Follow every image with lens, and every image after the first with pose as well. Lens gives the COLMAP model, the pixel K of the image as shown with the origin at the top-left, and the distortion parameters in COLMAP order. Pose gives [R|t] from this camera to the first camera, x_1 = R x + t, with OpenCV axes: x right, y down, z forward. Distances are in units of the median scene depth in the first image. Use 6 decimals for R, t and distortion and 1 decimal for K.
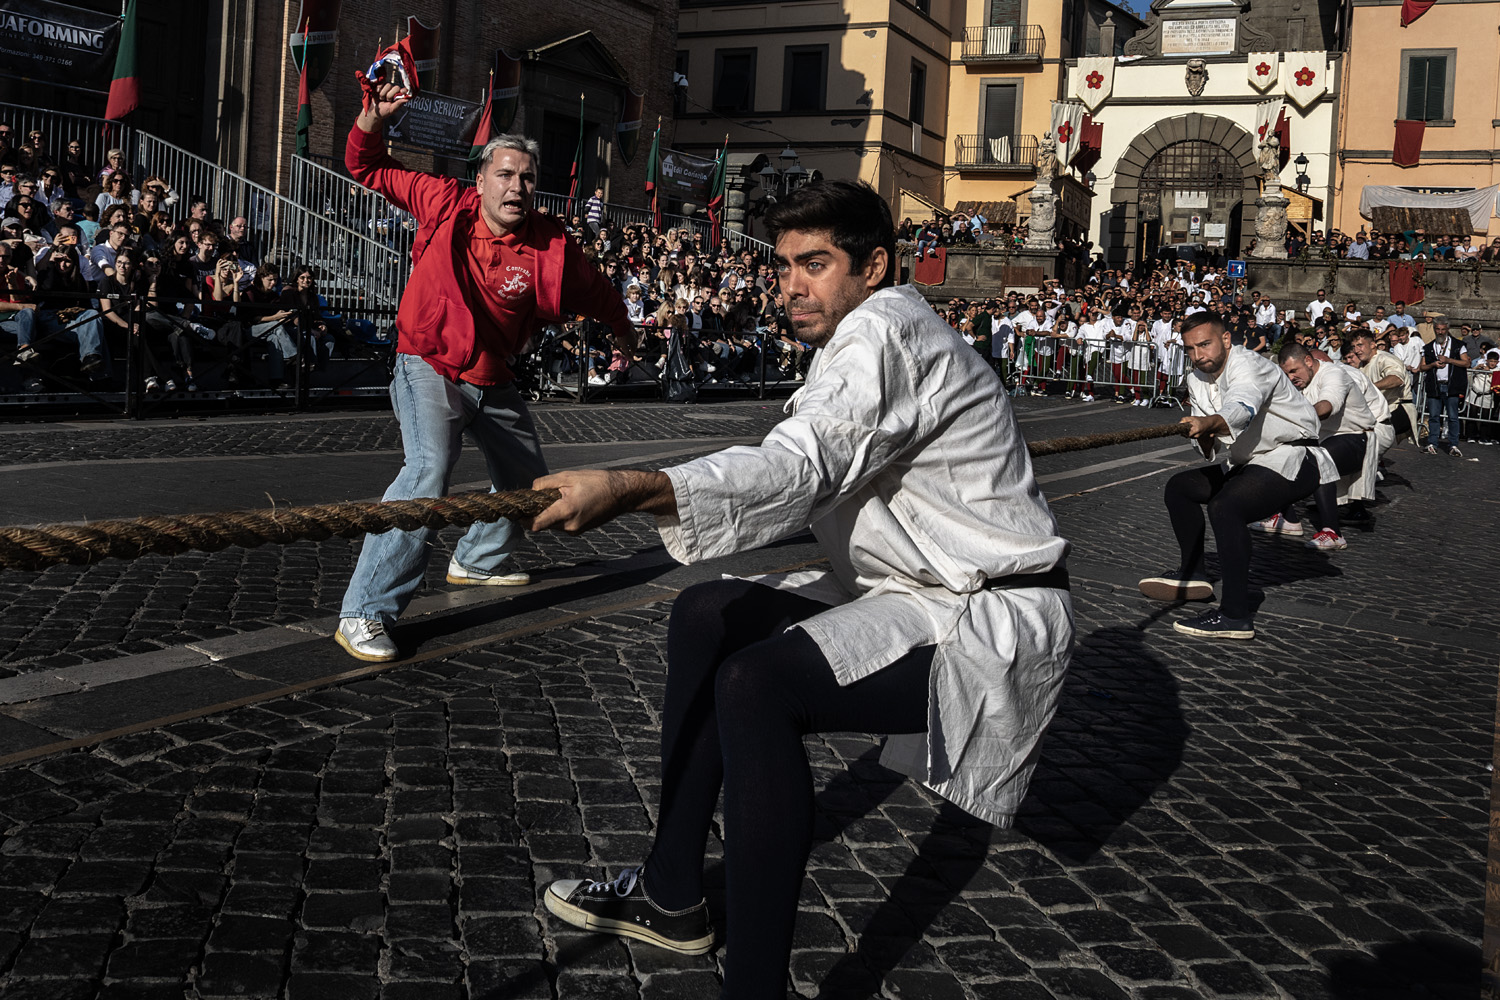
lens RADIAL K [[1309.4, 0, 703.5], [0, 1309.4, 357.9], [0, 0, 1]] dist [-0.071694, 0.068006]
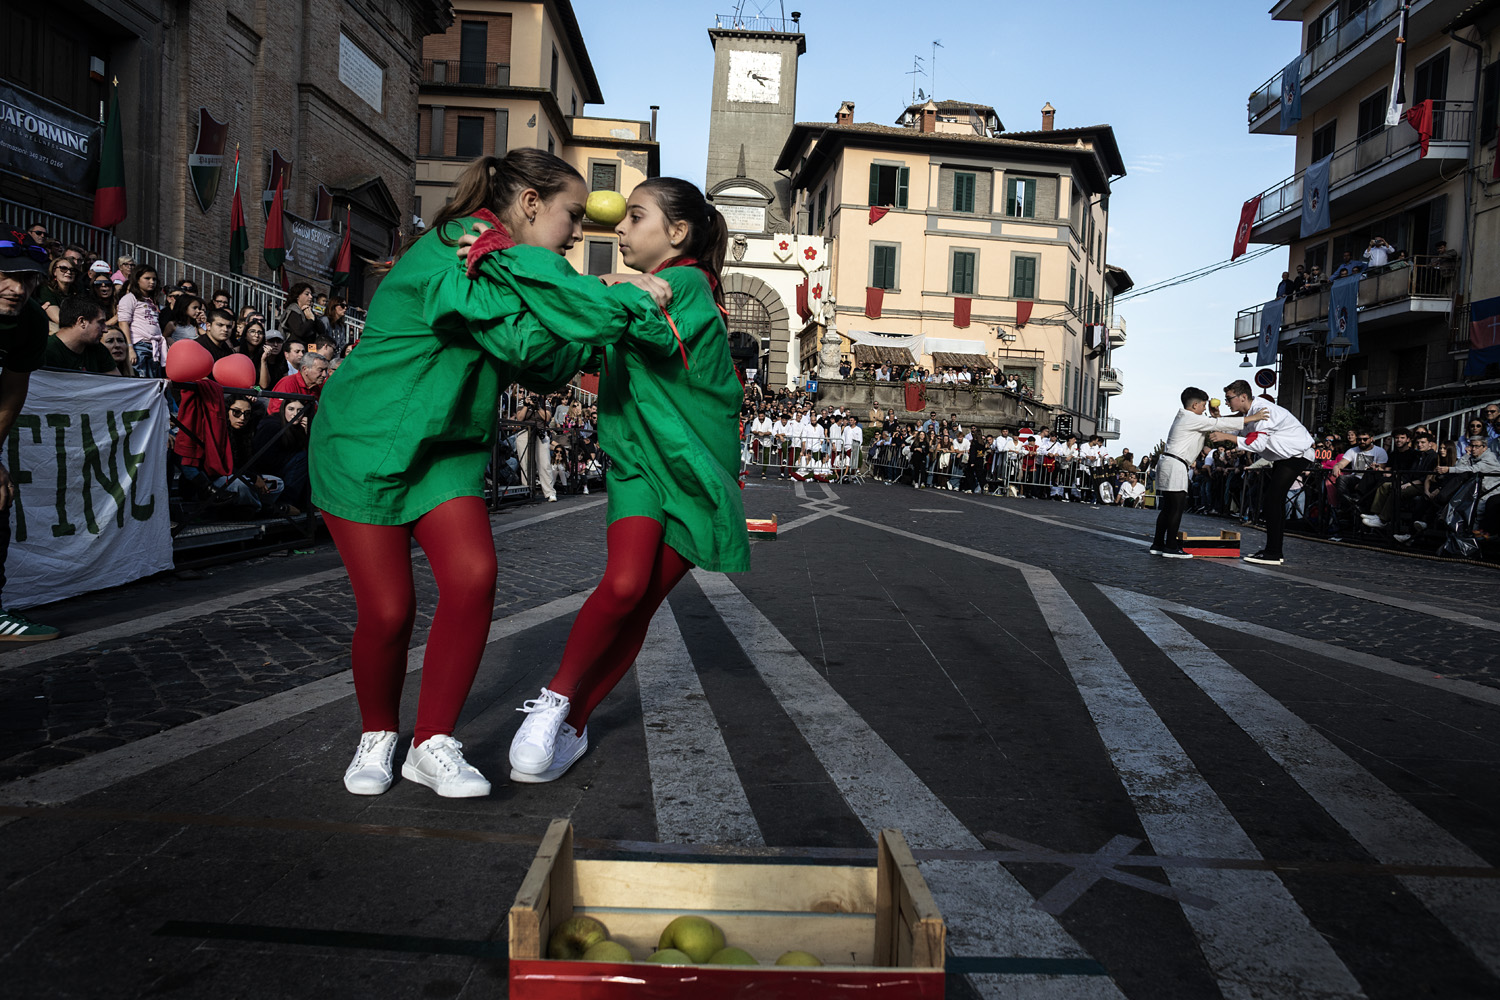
lens RADIAL K [[1023.1, 0, 749.5], [0, 1023.1, 495.6], [0, 0, 1]] dist [-0.064454, 0.058283]
pose [[0.867076, -0.039927, 0.496573, -0.179866], [0.017698, 0.998623, 0.049390, -0.003824], [-0.497861, -0.034037, 0.866589, 0.033652]]
